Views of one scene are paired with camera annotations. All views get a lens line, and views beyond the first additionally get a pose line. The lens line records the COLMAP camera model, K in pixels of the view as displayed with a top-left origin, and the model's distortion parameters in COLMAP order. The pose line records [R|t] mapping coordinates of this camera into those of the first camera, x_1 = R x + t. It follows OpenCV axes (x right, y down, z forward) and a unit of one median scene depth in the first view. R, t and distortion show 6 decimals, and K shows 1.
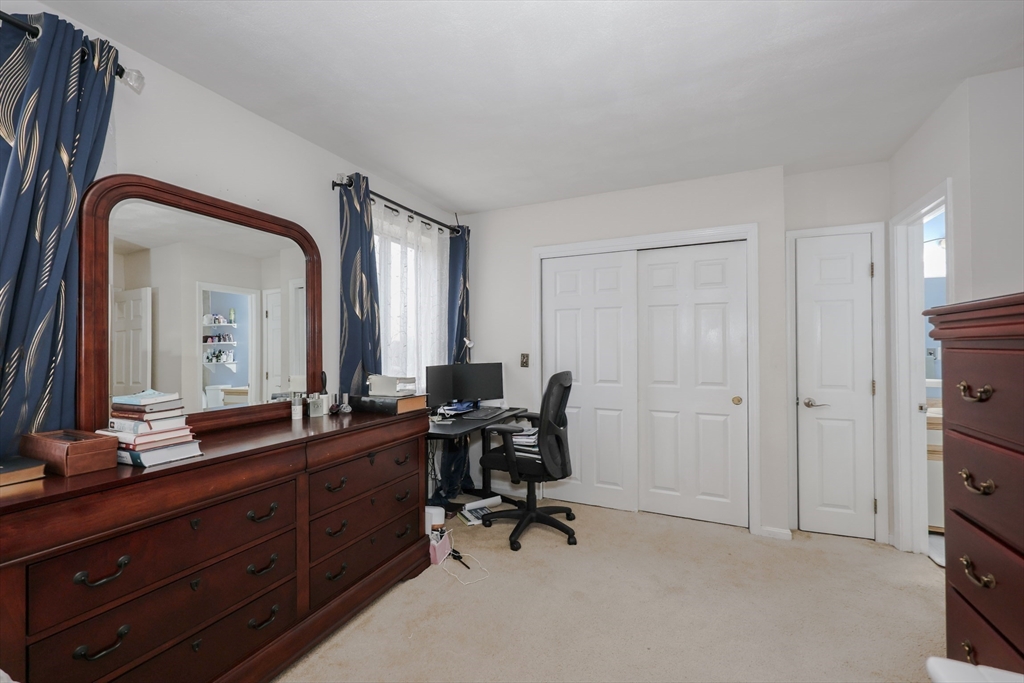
lens RADIAL K [[418.7, 0, 512.0], [0, 418.7, 341.5], [0, 0, 1]] dist [-0.002654, 0.000057]
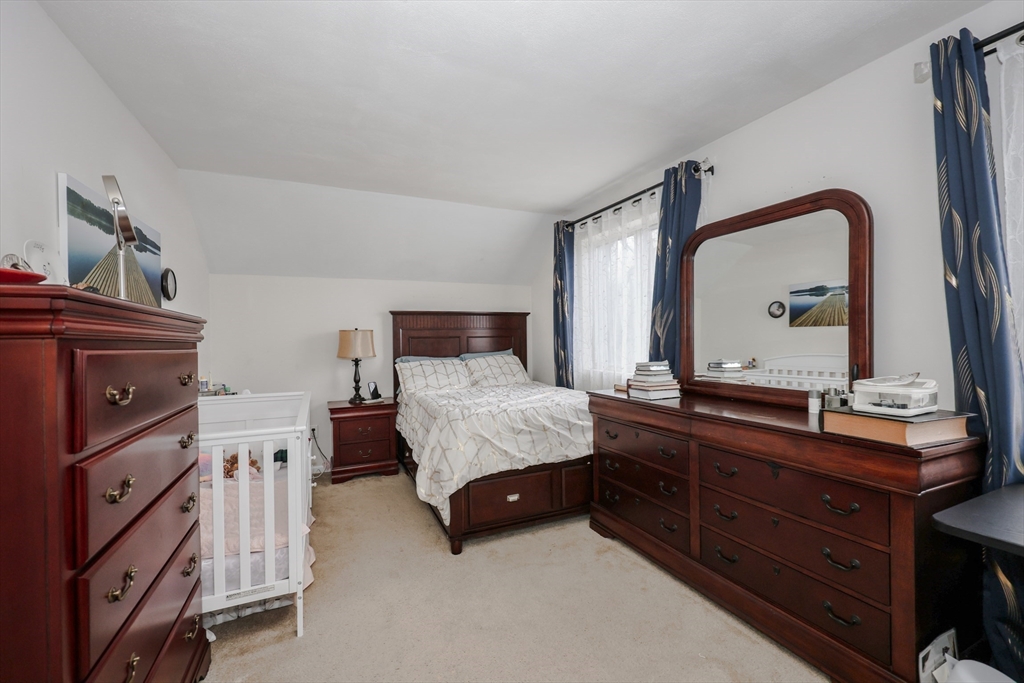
lens RADIAL K [[418.7, 0, 512.0], [0, 418.7, 341.5], [0, 0, 1]] dist [-0.002654, 0.000057]
pose [[-0.655515, 0.013732, -0.755057, 0.476824], [0.022887, 0.999737, -0.001687, 0.014987], [0.754835, -0.018387, -0.655657, 0.895805]]
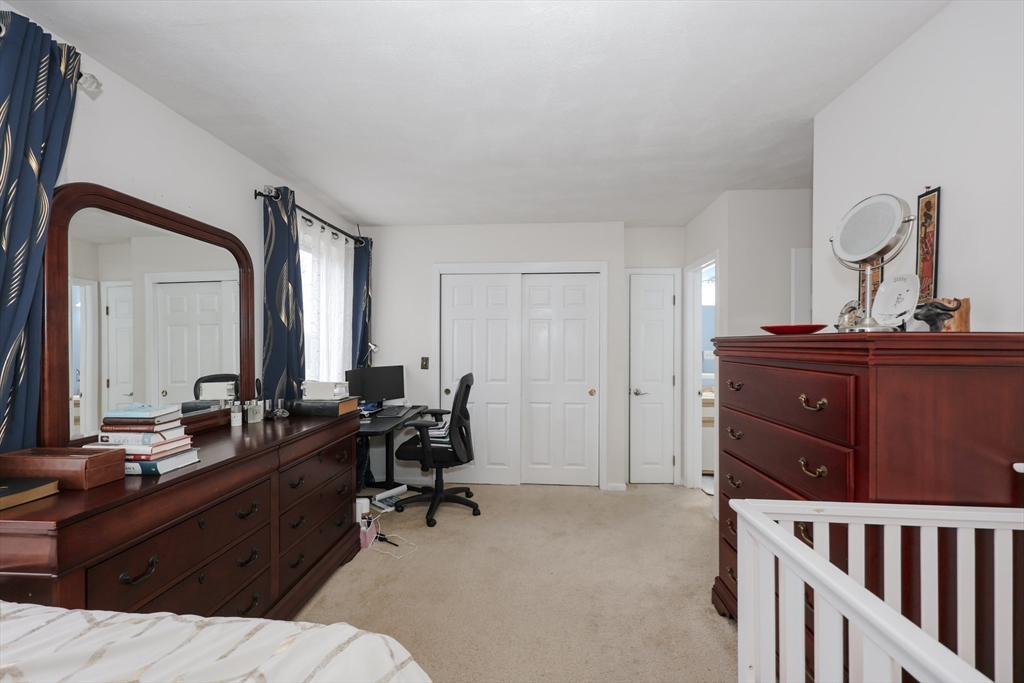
lens RADIAL K [[405.6, 0, 512.0], [0, 405.6, 341.5], [0, 0, 1]] dist [-0.001467, -0.000105]
pose [[0.934654, 0.009706, 0.355426, -0.191392], [-0.011848, 0.999922, 0.003851, -0.027691], [-0.355361, -0.007811, 0.934697, -0.141294]]
